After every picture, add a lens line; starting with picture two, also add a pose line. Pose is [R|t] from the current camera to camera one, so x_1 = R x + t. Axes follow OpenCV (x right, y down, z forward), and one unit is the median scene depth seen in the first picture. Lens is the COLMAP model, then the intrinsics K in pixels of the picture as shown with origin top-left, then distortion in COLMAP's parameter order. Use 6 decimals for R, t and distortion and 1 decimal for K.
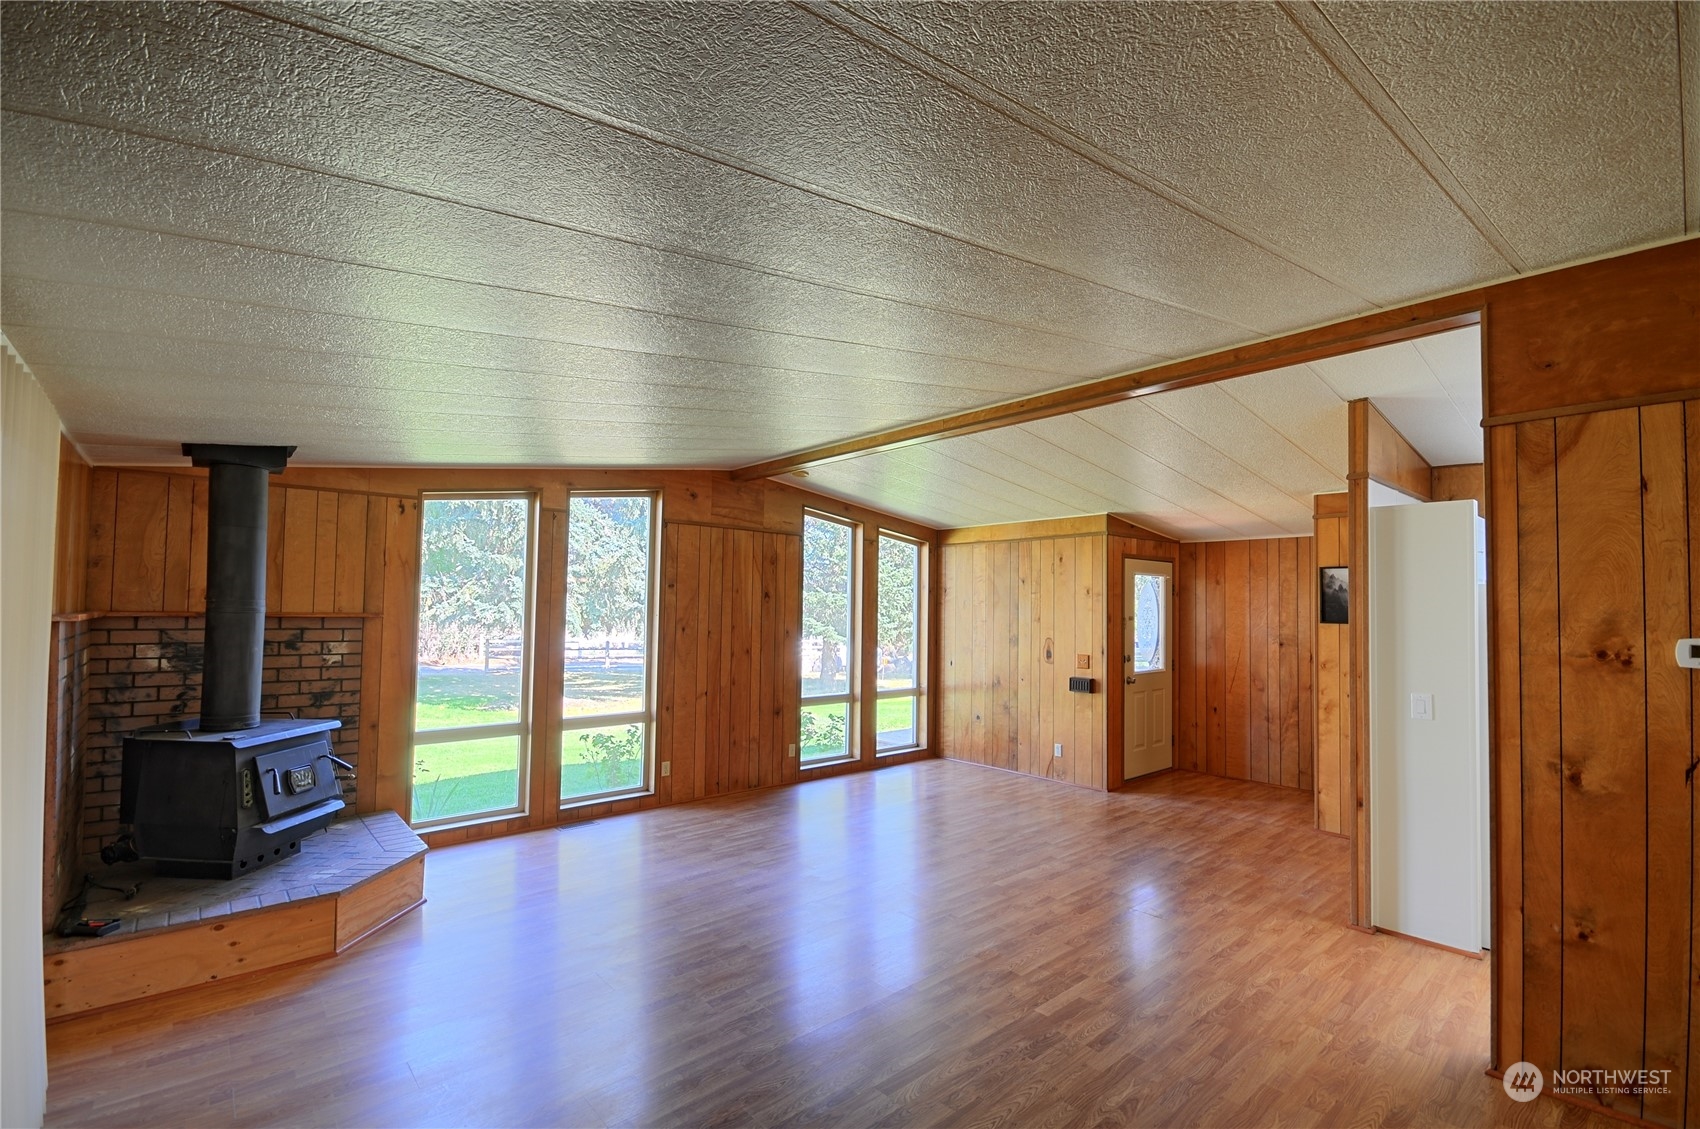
lens RADIAL K [[763.2, 0, 853.0], [0, 763.2, 565.2], [0, 0, 1]] dist [-0.004340, -0.000444]
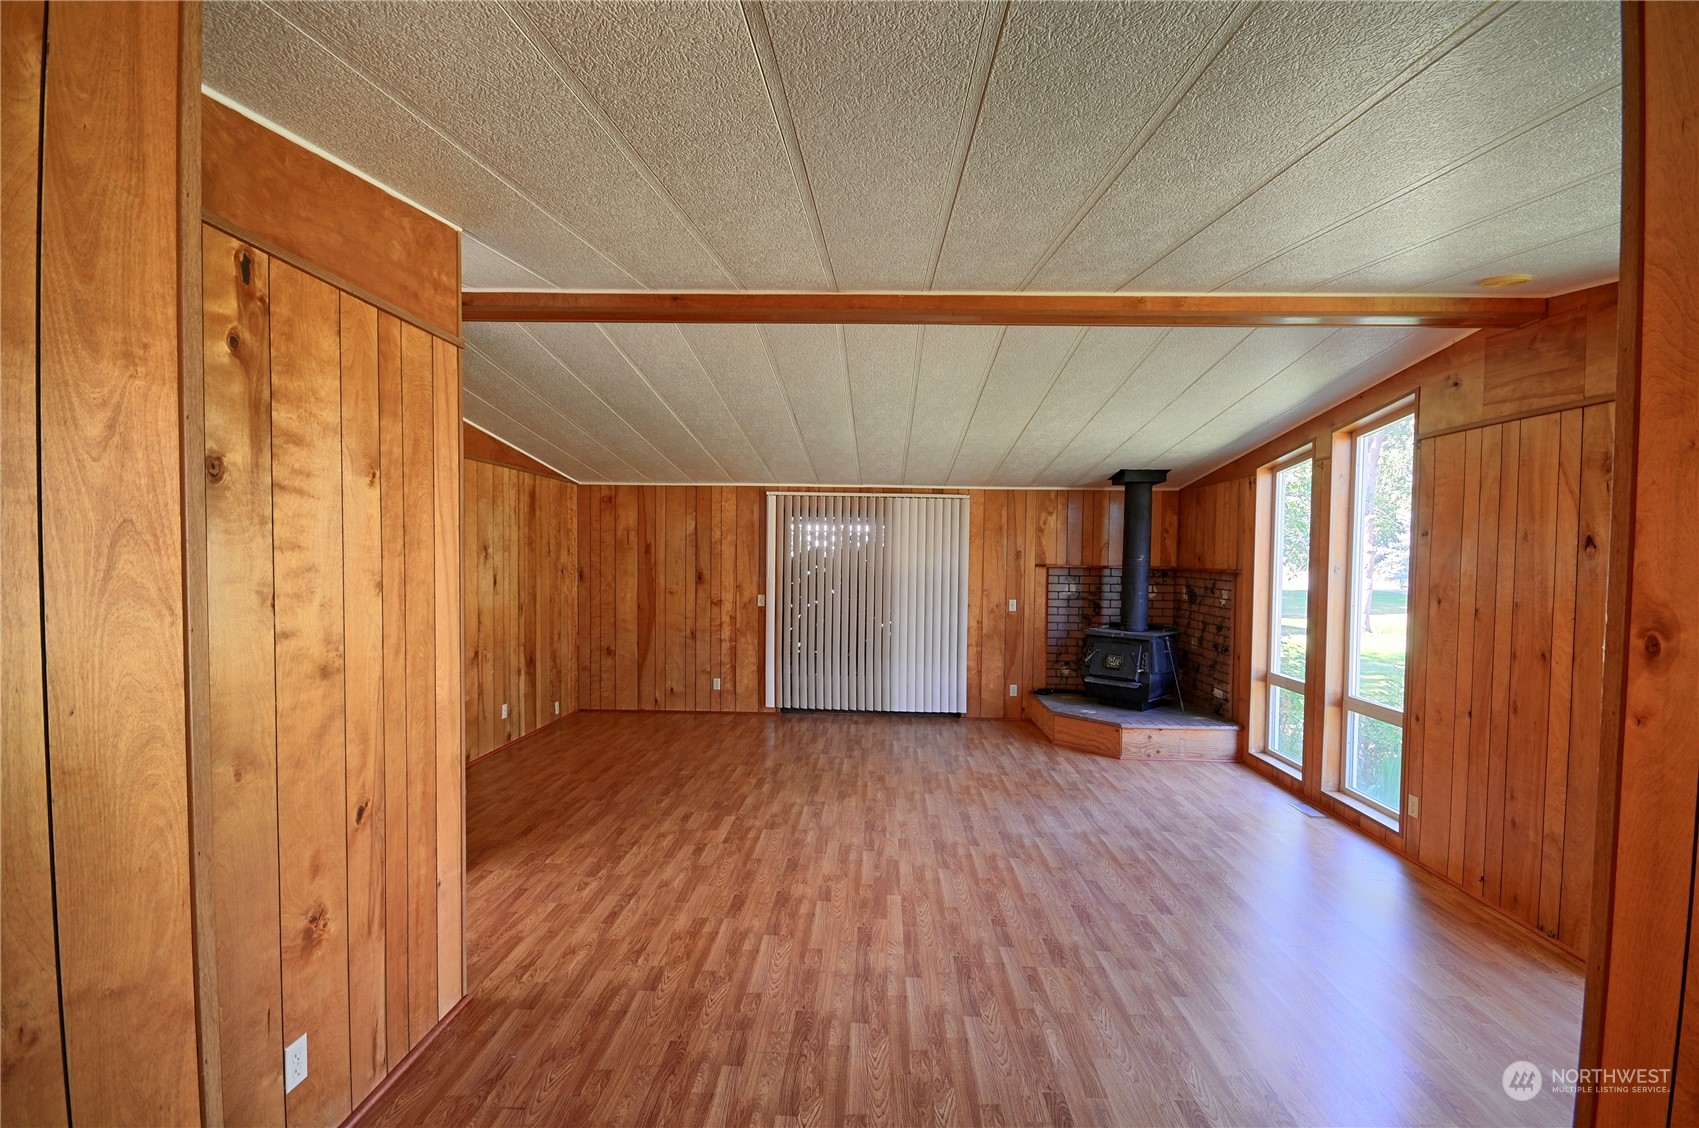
lens RADIAL K [[736.3, 0, 851.1], [0, 736.3, 566.9], [0, 0, 1]] dist [-0.002077, -0.001033]
pose [[-0.695333, -0.009766, -0.718622, 0.569834], [0.016851, 0.999411, -0.029886, 0.066525], [0.718490, -0.032890, -0.694759, 1.101977]]
